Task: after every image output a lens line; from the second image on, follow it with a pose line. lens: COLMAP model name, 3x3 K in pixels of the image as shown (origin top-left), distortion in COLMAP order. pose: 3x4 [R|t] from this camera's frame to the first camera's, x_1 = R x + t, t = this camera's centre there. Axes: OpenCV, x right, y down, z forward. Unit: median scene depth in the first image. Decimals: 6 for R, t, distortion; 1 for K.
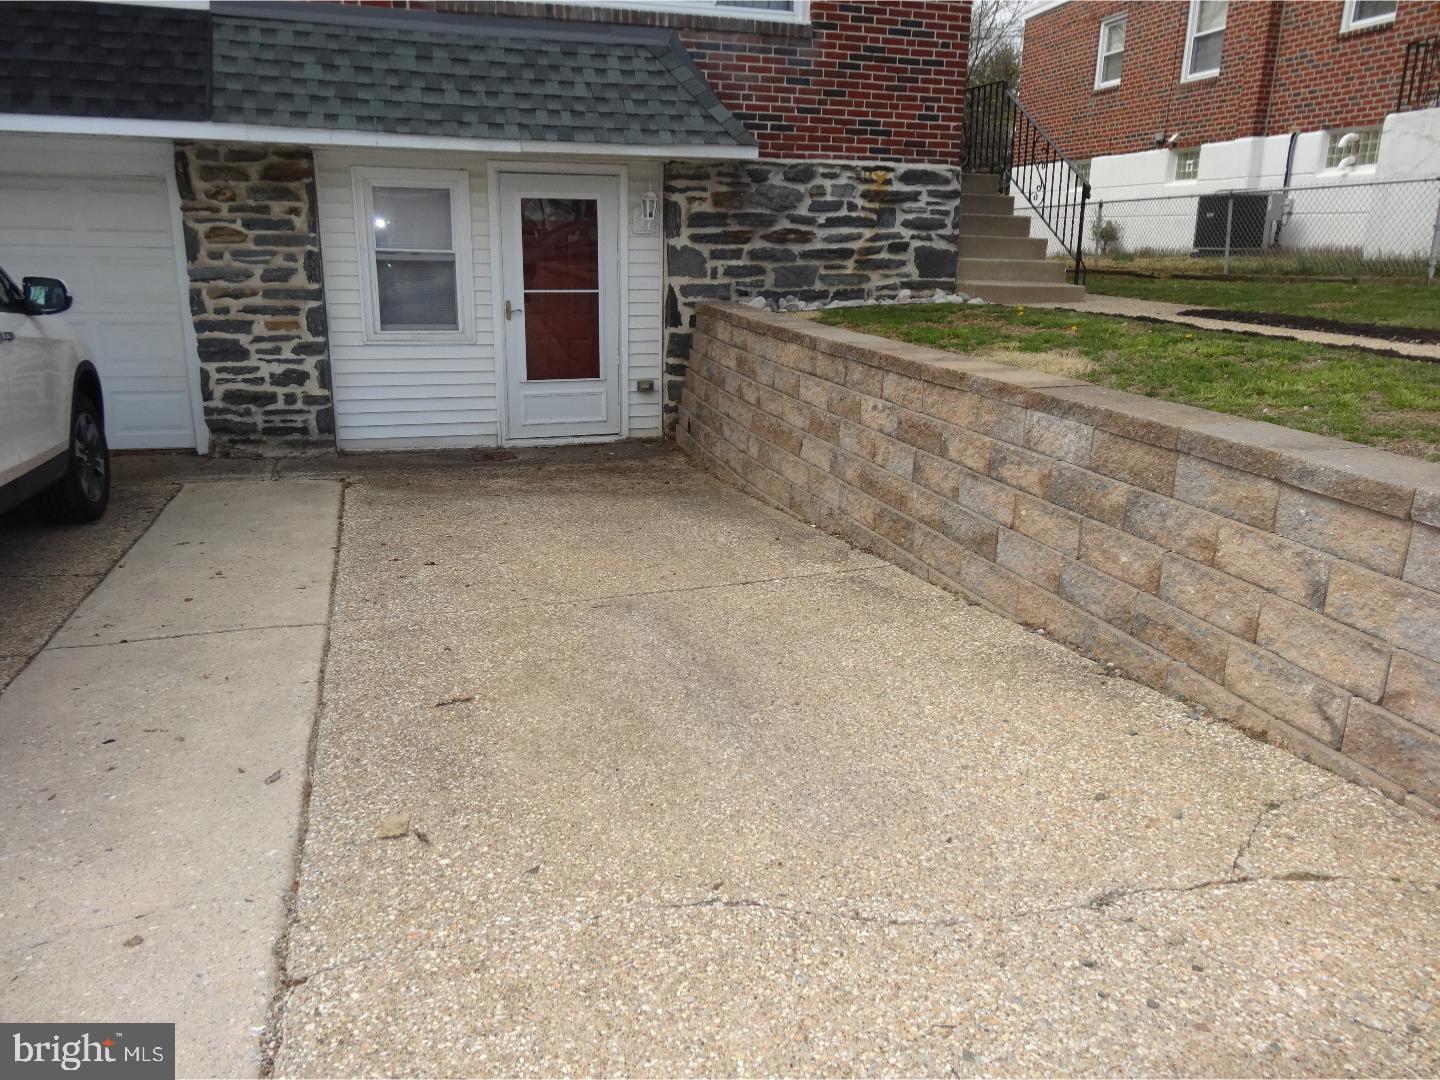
lens RADIAL K [[1058.7, 0, 717.1], [0, 1058.7, 539.6], [0, 0, 1]] dist [-0.003775, 0.001582]
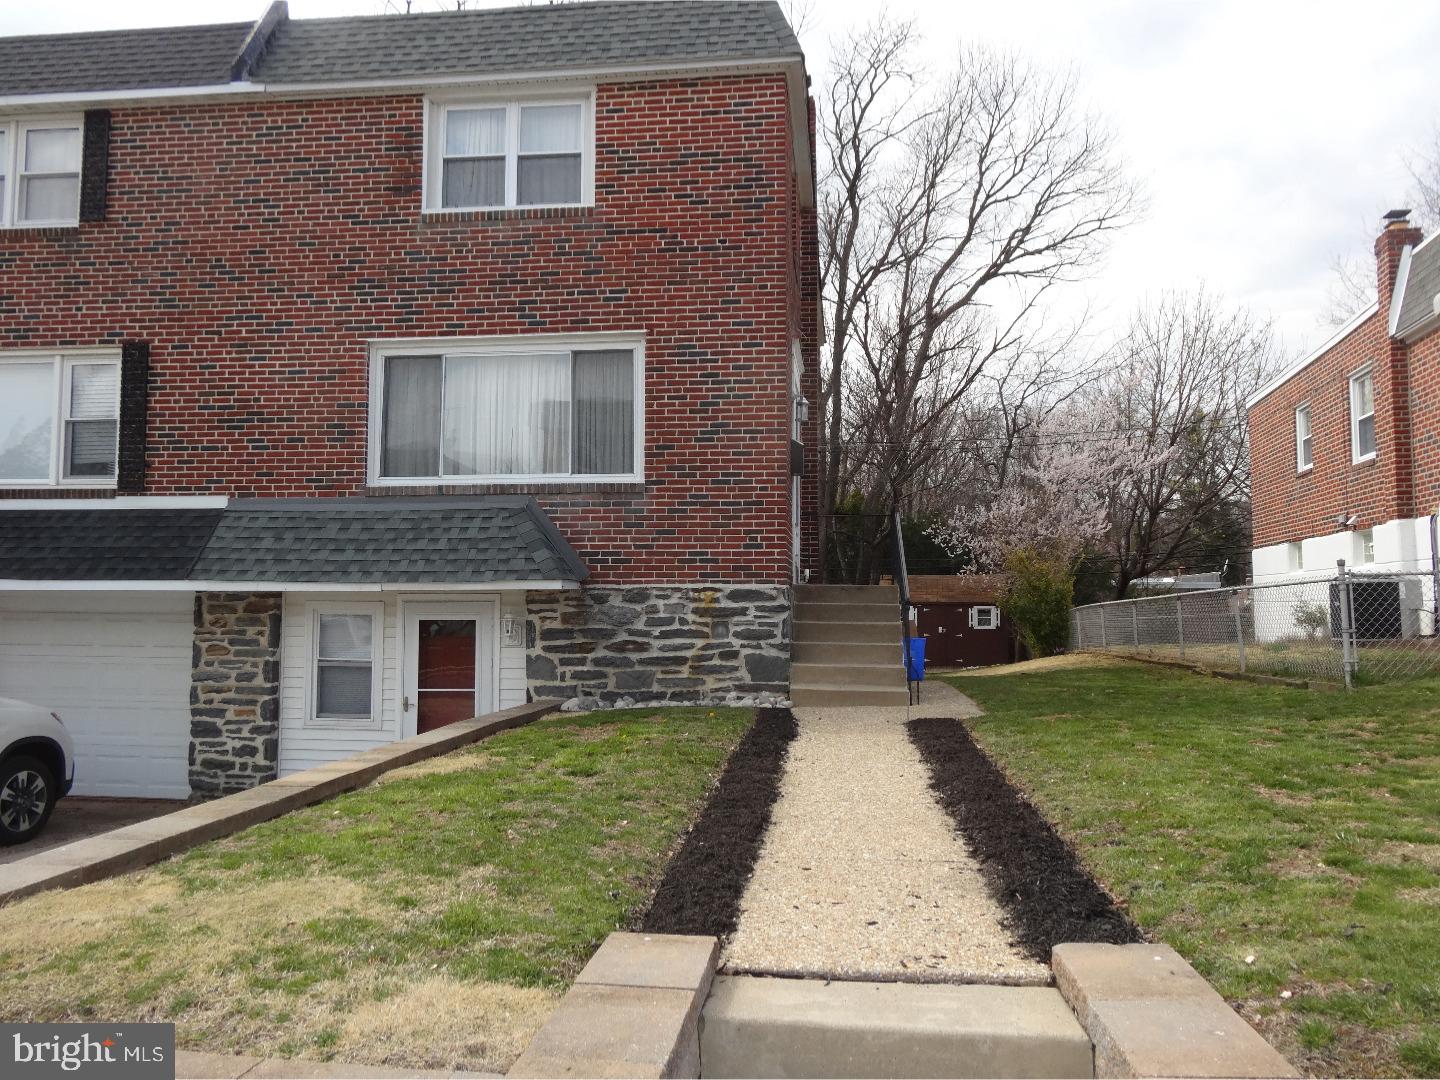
lens RADIAL K [[1058.7, 0, 717.1], [0, 1058.7, 539.6], [0, 0, 1]] dist [-0.003775, 0.001582]
pose [[0.914361, -0.041198, -0.402798, 0.653468], [-0.097686, 0.942978, -0.318198, -0.033162], [0.392939, 0.330296, 0.858198, -0.016002]]
